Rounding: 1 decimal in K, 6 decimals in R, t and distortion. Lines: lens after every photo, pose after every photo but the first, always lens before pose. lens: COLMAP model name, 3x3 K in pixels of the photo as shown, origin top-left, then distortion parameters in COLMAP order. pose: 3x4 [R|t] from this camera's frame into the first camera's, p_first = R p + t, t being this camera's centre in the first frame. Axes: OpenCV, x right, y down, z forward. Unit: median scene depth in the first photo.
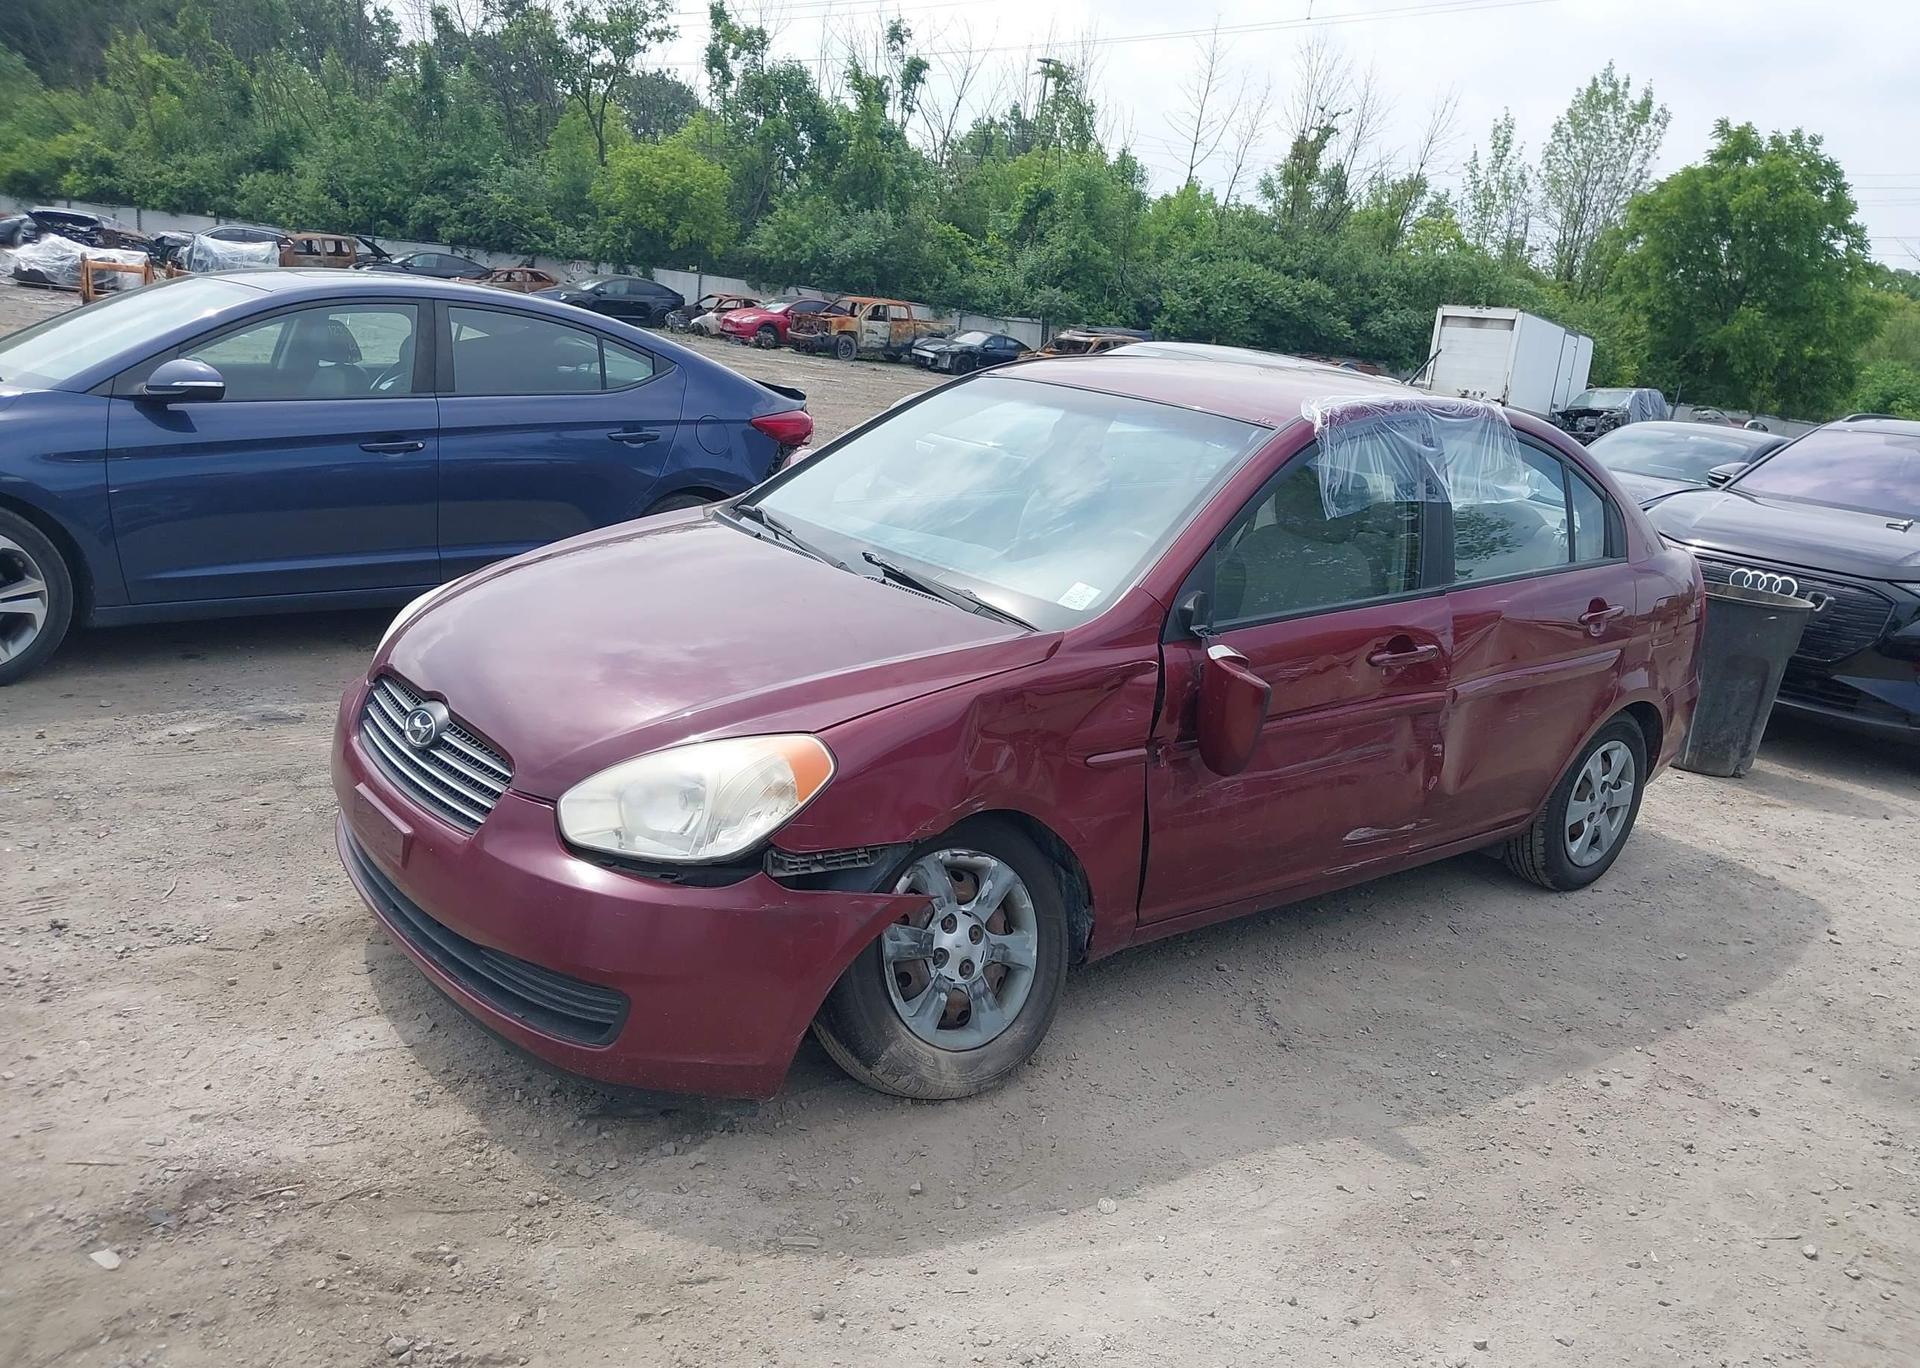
lens RADIAL K [[1551.0, 0, 970.3], [0, 1551.0, 680.0], [0, 0, 1]] dist [0.018500, -0.033079]
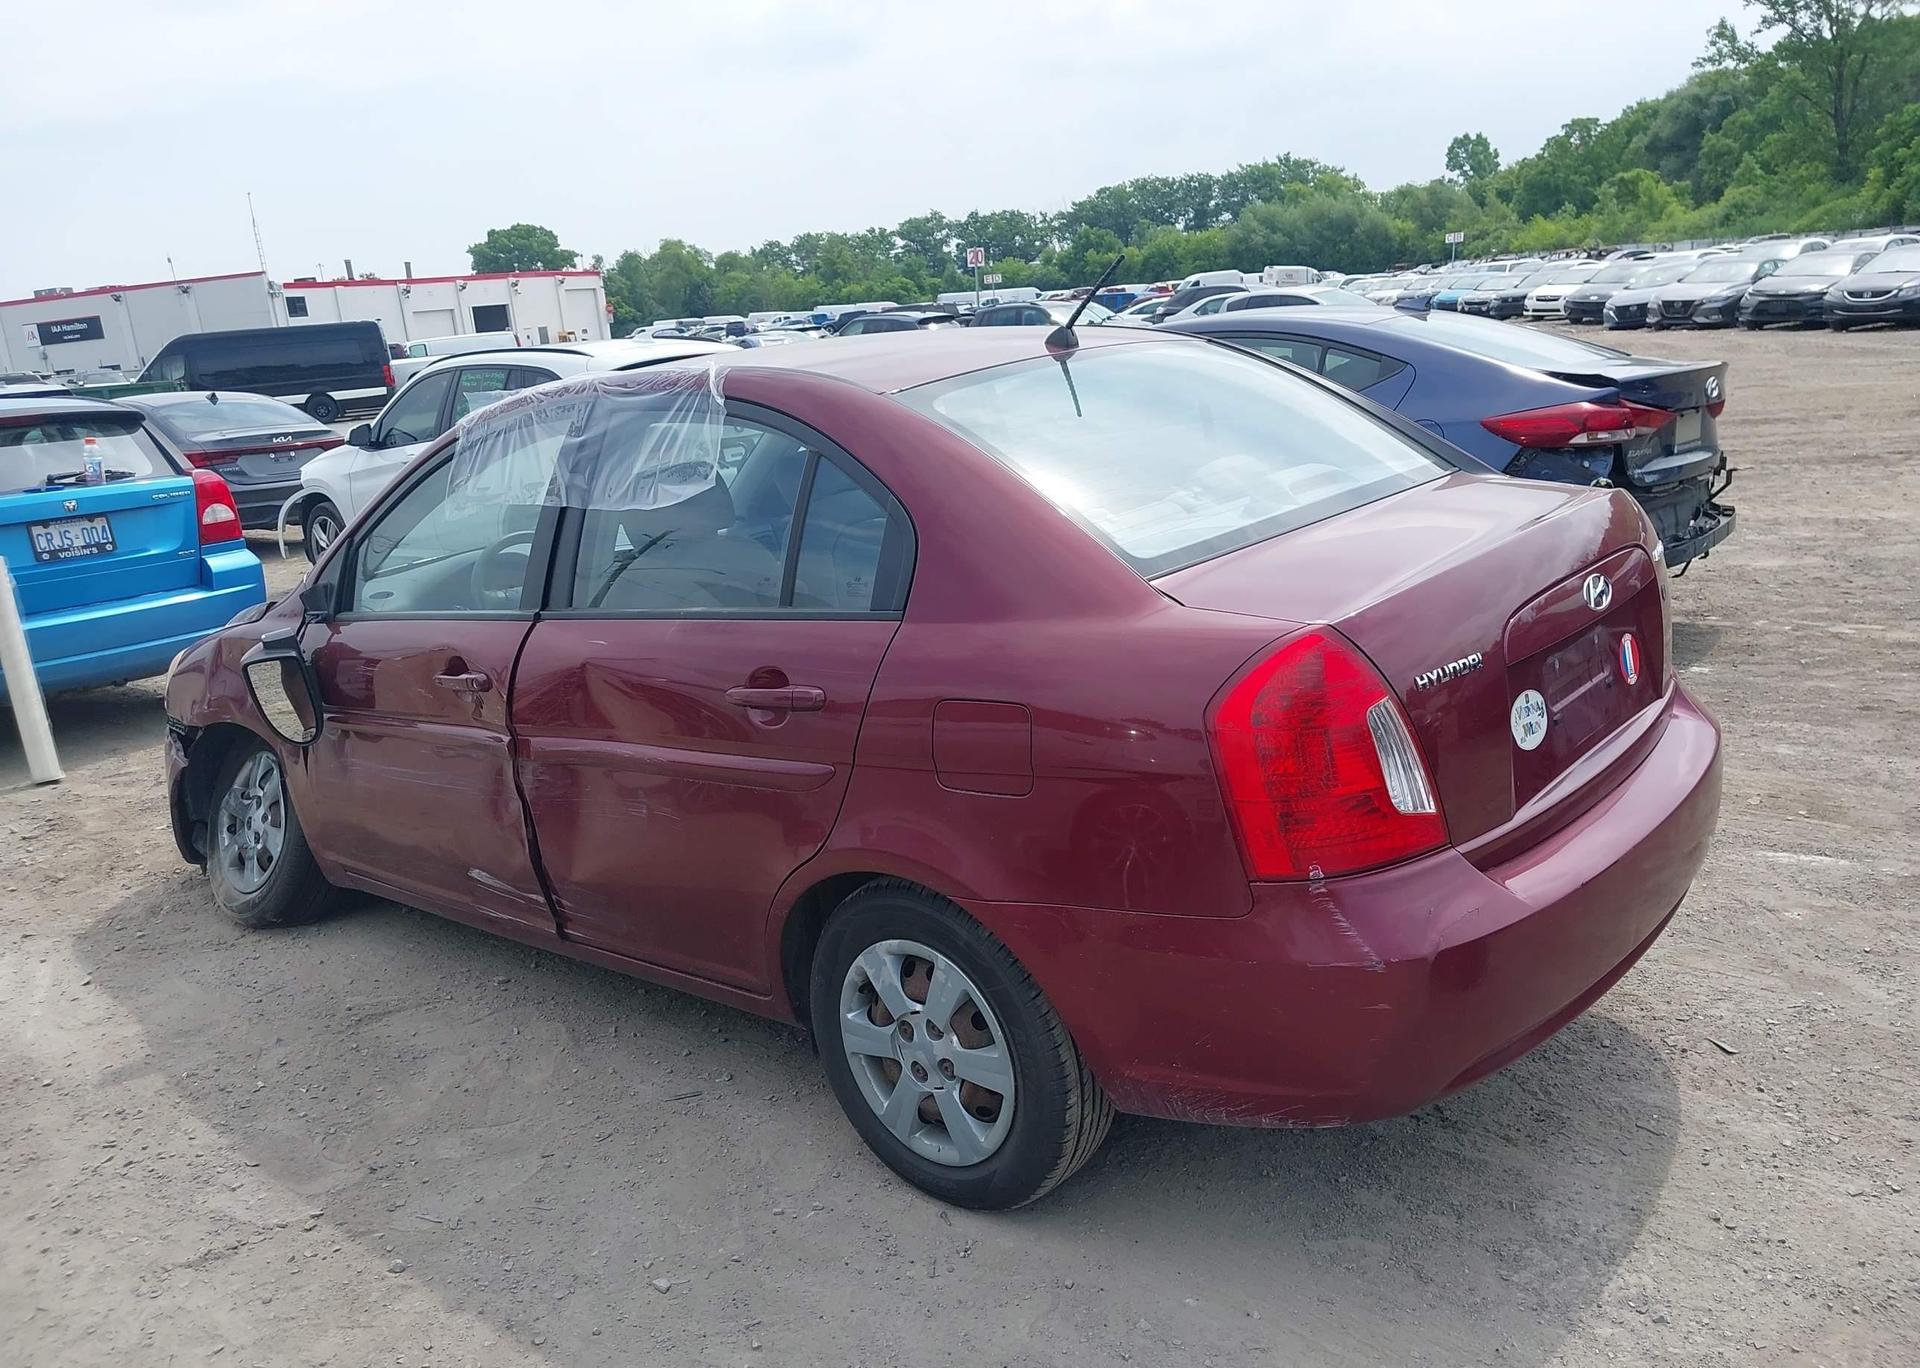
lens RADIAL K [[1551.0, 0, 960.0], [0, 1551.0, 682.1], [0, 0, 1]] dist [0.018500, -0.033079]
pose [[0.126520, 0.107231, -0.986151, 1.123909], [-0.125776, 0.987850, 0.091279, -0.122853], [0.983958, 0.112486, 0.138470, 1.106812]]
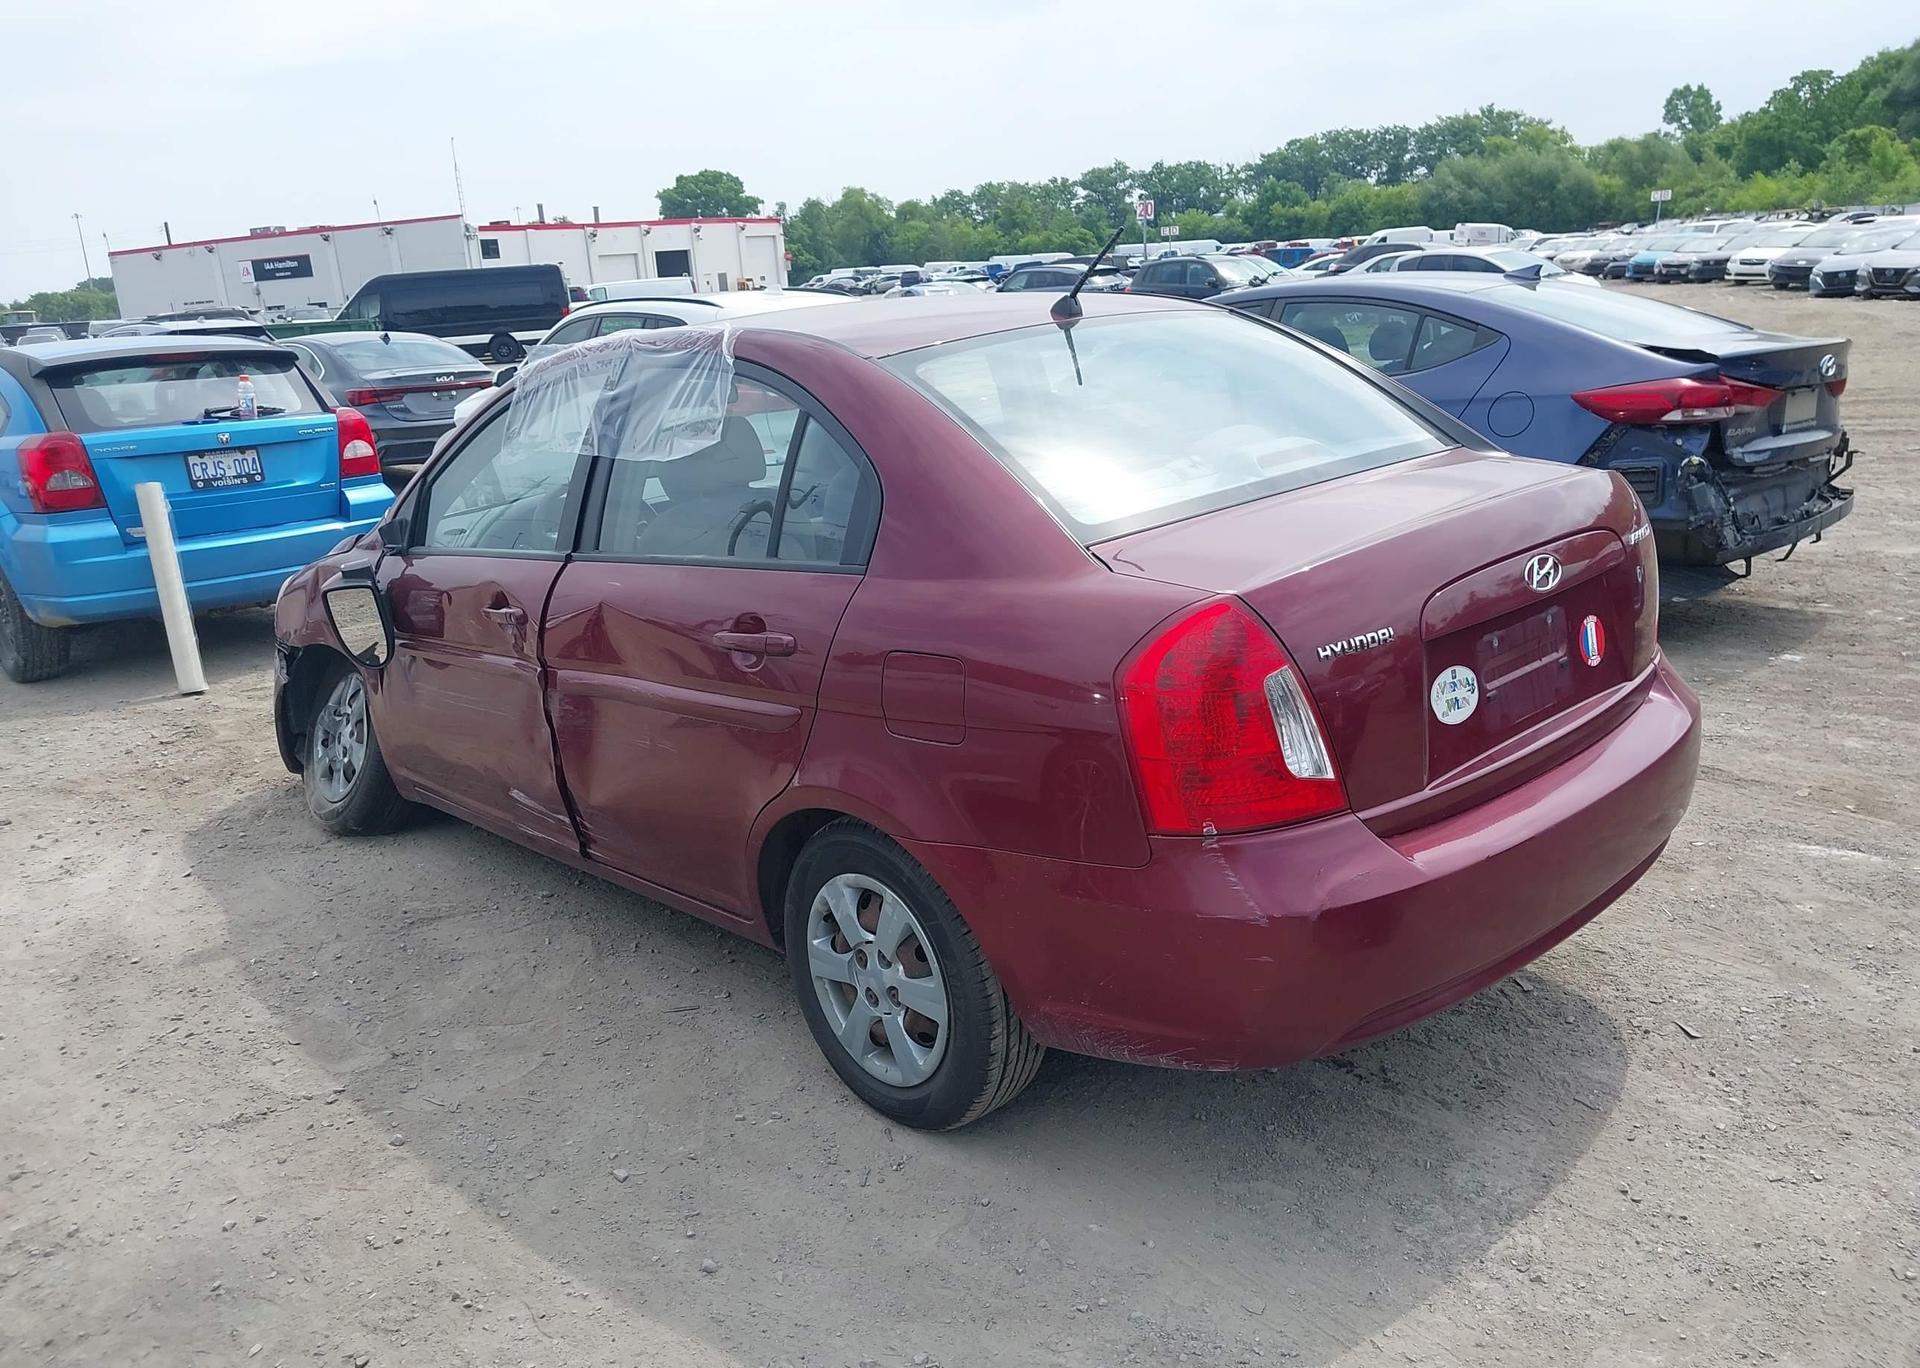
lens RADIAL K [[1551.0, 0, 955.4], [0, 1551.0, 677.7], [0, 0, 1]] dist [0.018500, -0.033079]
pose [[0.016584, 0.136879, -0.990449, 1.168131], [-0.157772, 0.978534, 0.132590, -0.138675], [0.987336, 0.154066, 0.037824, 1.189841]]
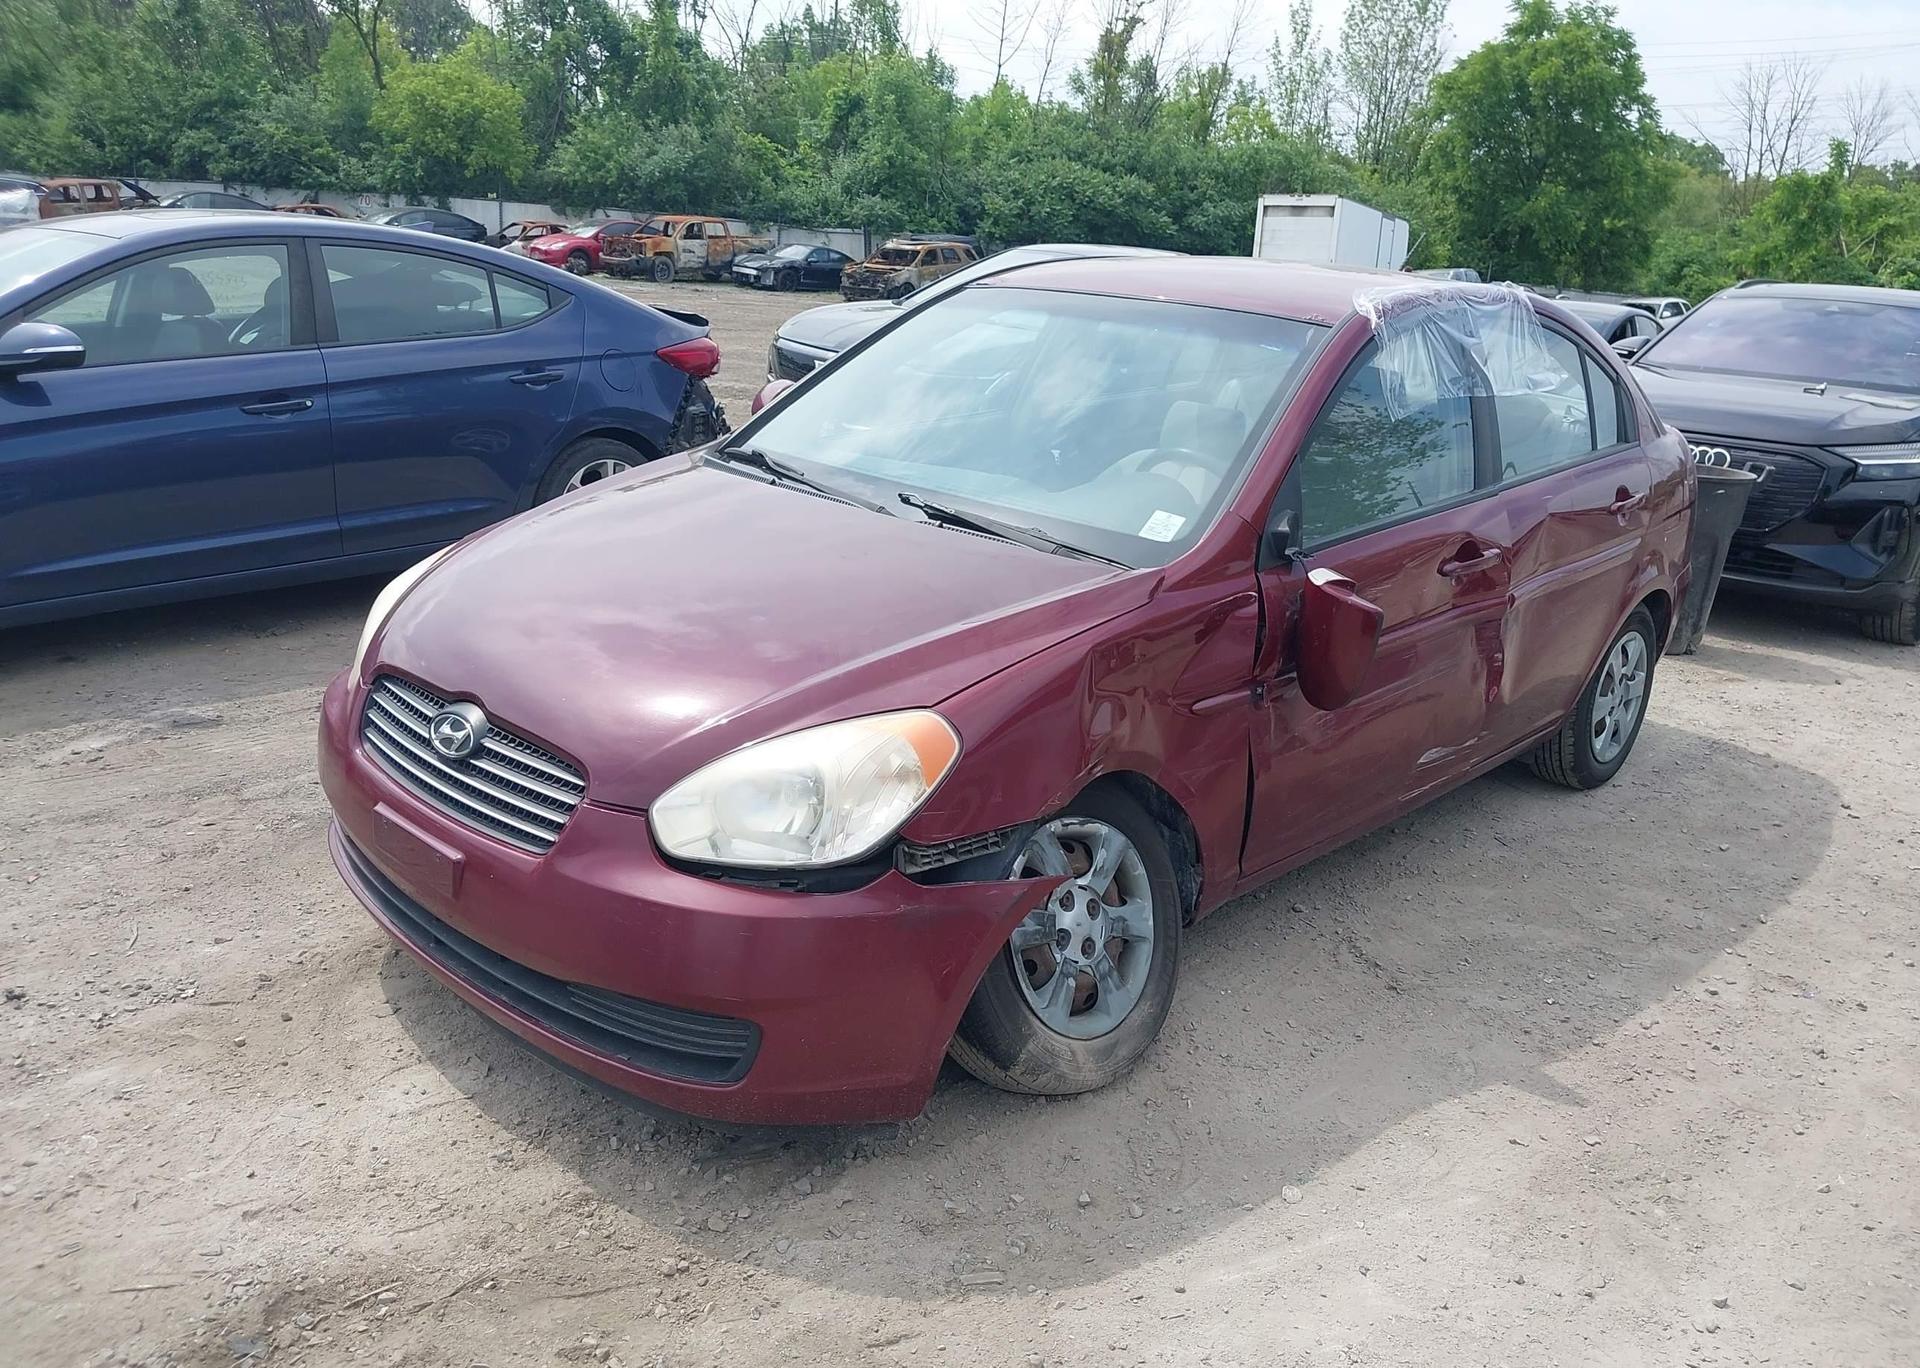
lens RADIAL K [[1551.0, 0, 954.2], [0, 1551.0, 691.8], [0, 0, 1]] dist [0.018500, -0.033079]
pose [[0.991773, -0.081870, 0.098405, -0.123483], [0.075786, 0.995065, 0.064051, -0.021062], [-0.103163, -0.056066, 0.993083, 0.090658]]
